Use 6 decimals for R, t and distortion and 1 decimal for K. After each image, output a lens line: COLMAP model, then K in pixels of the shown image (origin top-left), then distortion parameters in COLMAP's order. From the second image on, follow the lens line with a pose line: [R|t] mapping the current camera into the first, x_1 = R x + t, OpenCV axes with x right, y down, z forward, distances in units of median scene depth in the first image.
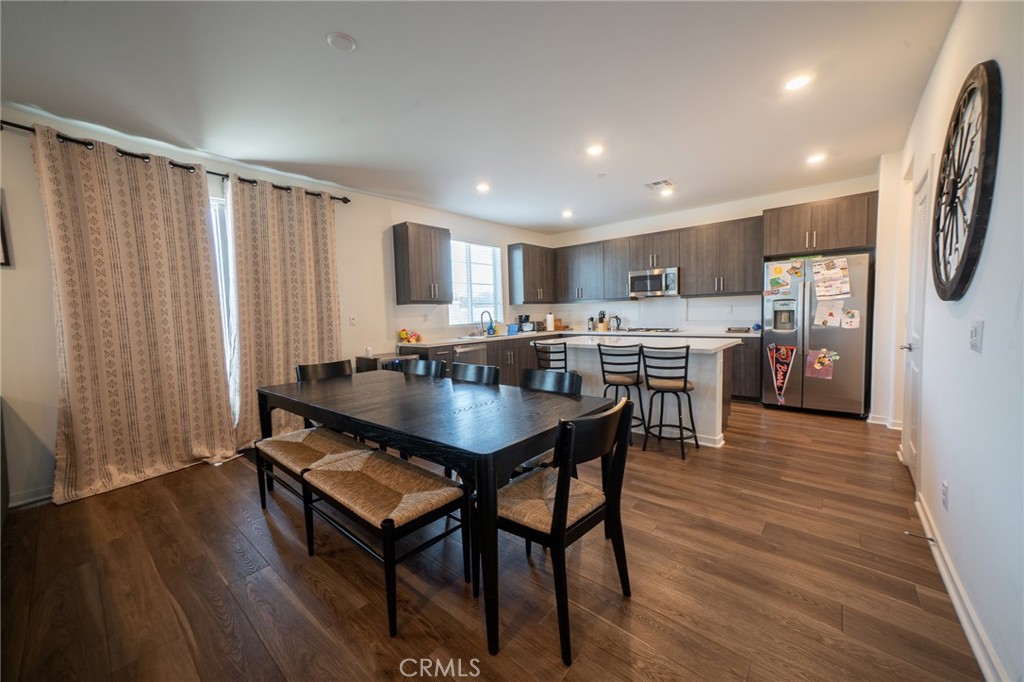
lens RADIAL K [[389.3, 0, 512.8], [0, 389.3, 338.6], [0, 0, 1]] dist [-0.021144, 0.027487]
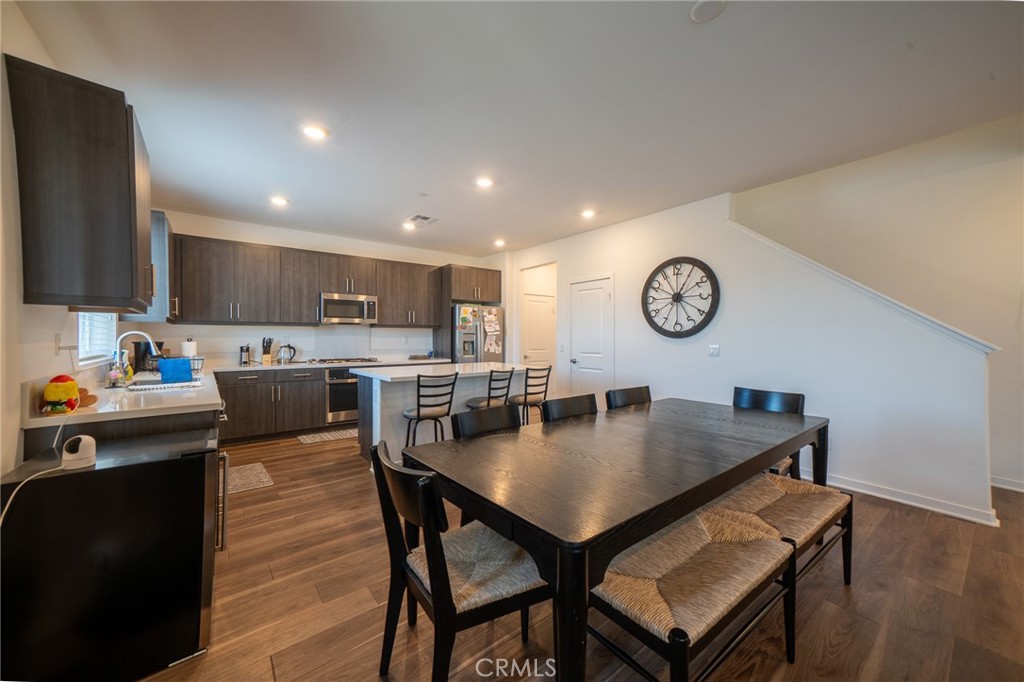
lens RADIAL K [[389.3, 0, 512.8], [0, 389.3, 338.6], [0, 0, 1]] dist [-0.021144, 0.027487]
pose [[0.191573, 0.024736, 0.981167, -0.605211], [0.056727, 0.997732, -0.036230, -0.024116], [-0.979838, 0.062599, 0.189735, 0.590737]]
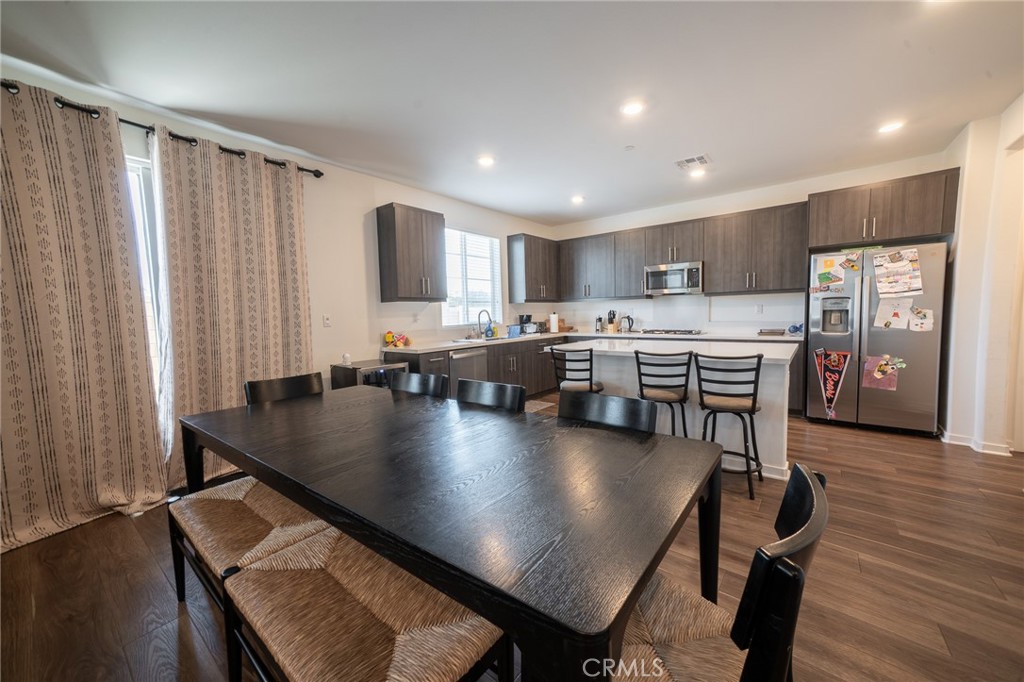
lens RADIAL K [[389.3, 0, 512.8], [0, 389.3, 338.6], [0, 0, 1]] dist [-0.021144, 0.027487]
pose [[0.999190, -0.000023, 0.040239, -0.052676], [-0.000003, 1.000000, 0.000648, -0.009799], [-0.040239, -0.000648, 0.999190, 0.164570]]
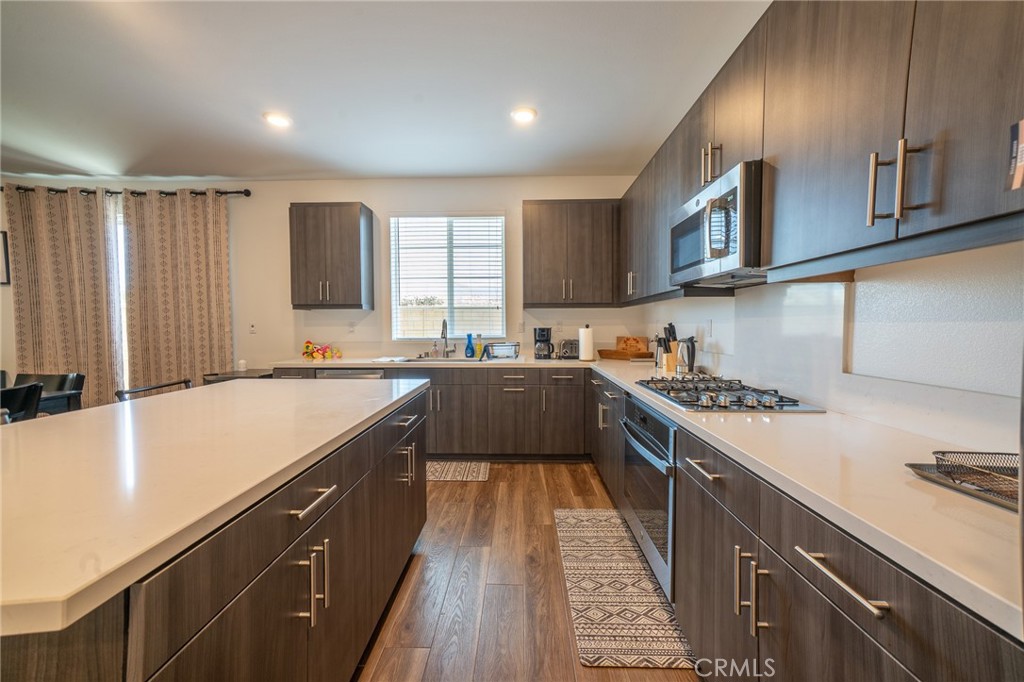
lens RADIAL K [[398.9, 0, 513.0], [0, 398.9, 338.7], [0, 0, 1]] dist [-0.012899, 0.022532]
pose [[0.632274, 0.051915, -0.773003, 0.670061], [-0.065277, 0.997774, 0.013617, -0.073791], [0.771990, 0.041850, 0.634256, 0.891939]]
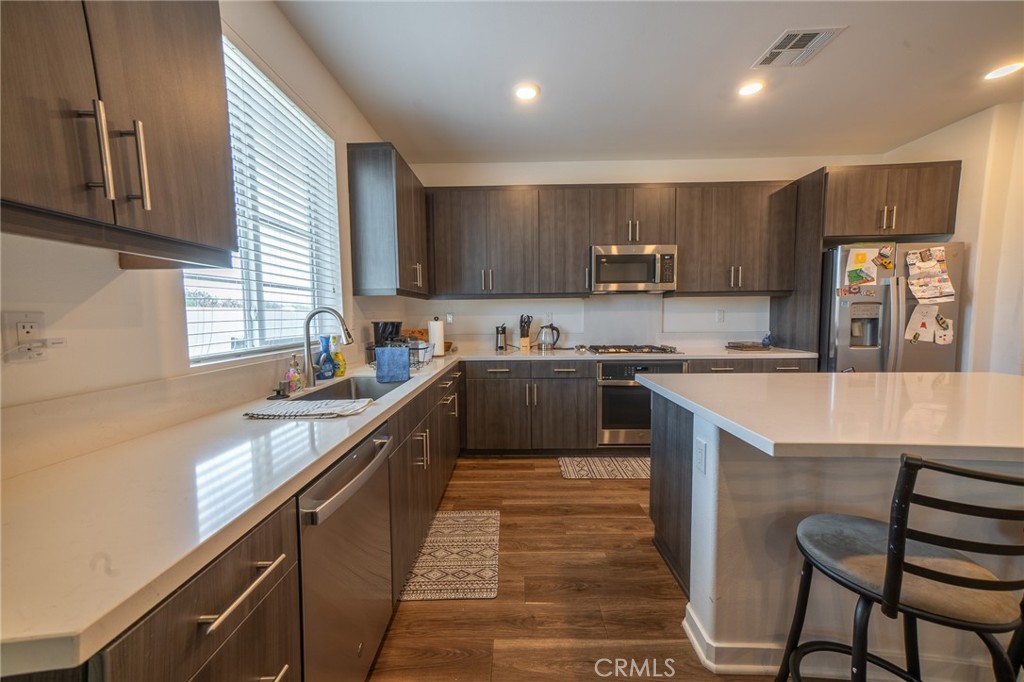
lens RADIAL K [[389.3, 0, 512.8], [0, 389.3, 338.6], [0, 0, 1]] dist [-0.021144, 0.027487]
pose [[0.768886, -0.020649, 0.639053, -0.203760], [0.030459, 0.999527, -0.004350, -0.053371], [-0.638660, 0.022810, 0.769151, 0.870925]]
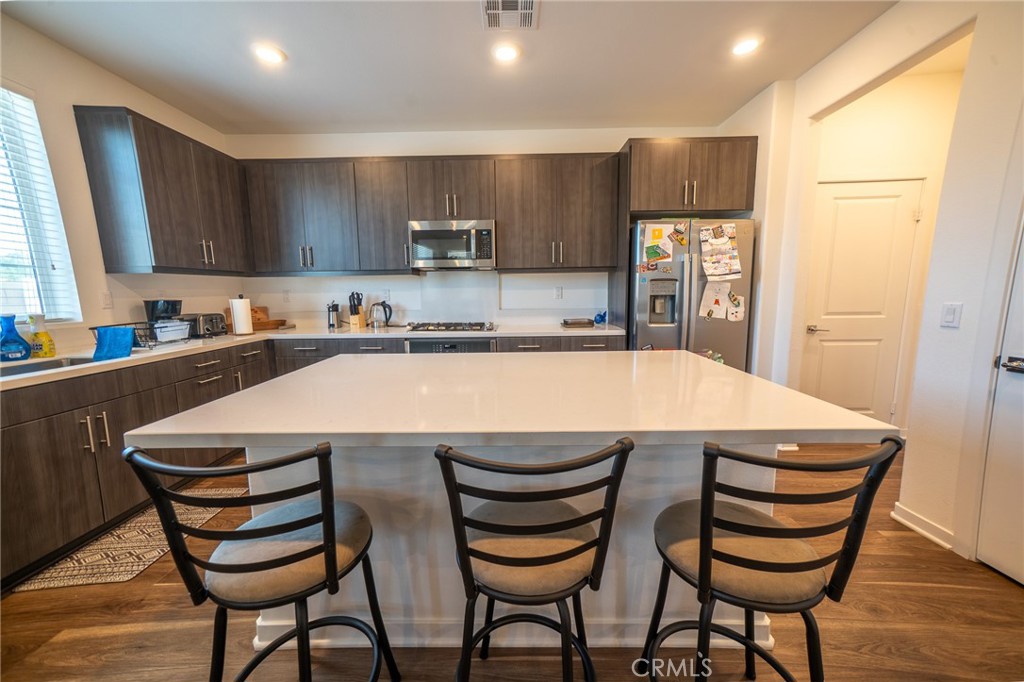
lens RADIAL K [[389.3, 0, 512.8], [0, 389.3, 338.6], [0, 0, 1]] dist [-0.021144, 0.027487]
pose [[0.765169, -0.063787, 0.640662, 0.068340], [0.033568, 0.997679, 0.059242, -0.046857], [-0.642954, -0.023825, 0.765534, 0.652287]]
